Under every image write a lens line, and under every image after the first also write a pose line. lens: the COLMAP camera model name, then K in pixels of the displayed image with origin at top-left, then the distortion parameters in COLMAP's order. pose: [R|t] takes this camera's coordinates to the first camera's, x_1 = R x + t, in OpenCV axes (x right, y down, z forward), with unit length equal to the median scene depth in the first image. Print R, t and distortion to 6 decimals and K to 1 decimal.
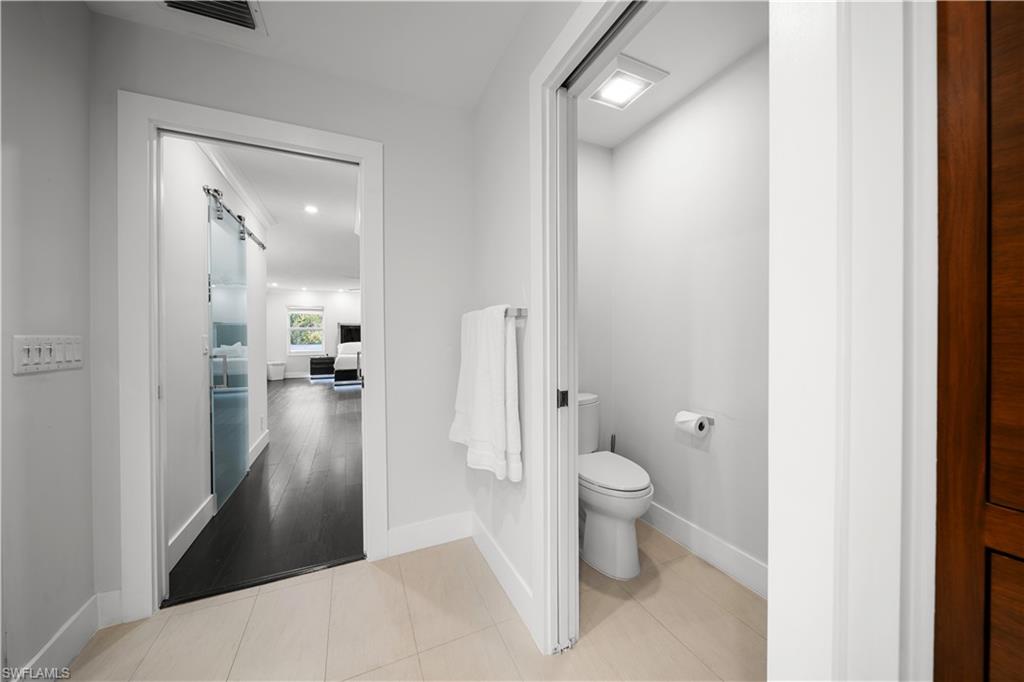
lens RADIAL K [[360.2, 0, 515.6], [0, 360.2, 338.5], [0, 0, 1]] dist [-0.003709, -0.000338]
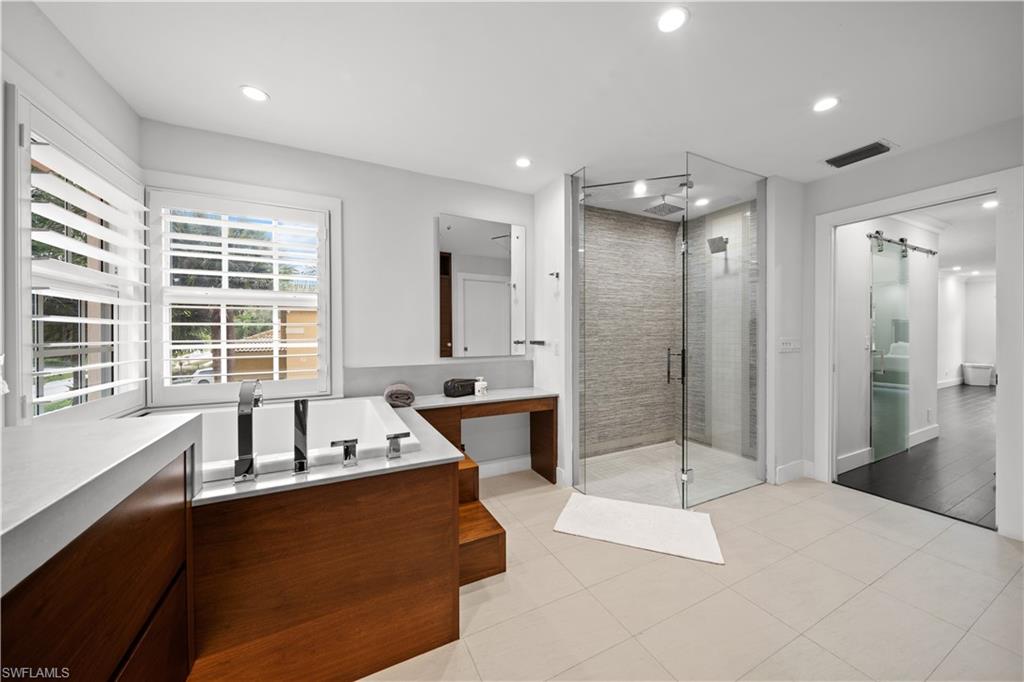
lens RADIAL K [[360.2, 0, 515.6], [0, 360.2, 338.5], [0, 0, 1]] dist [-0.003709, -0.000338]
pose [[0.039786, 0.014864, -0.999098, 0.482950], [-0.002330, 0.999888, 0.014783, -0.015663], [0.999205, 0.001740, 0.039816, -0.436703]]
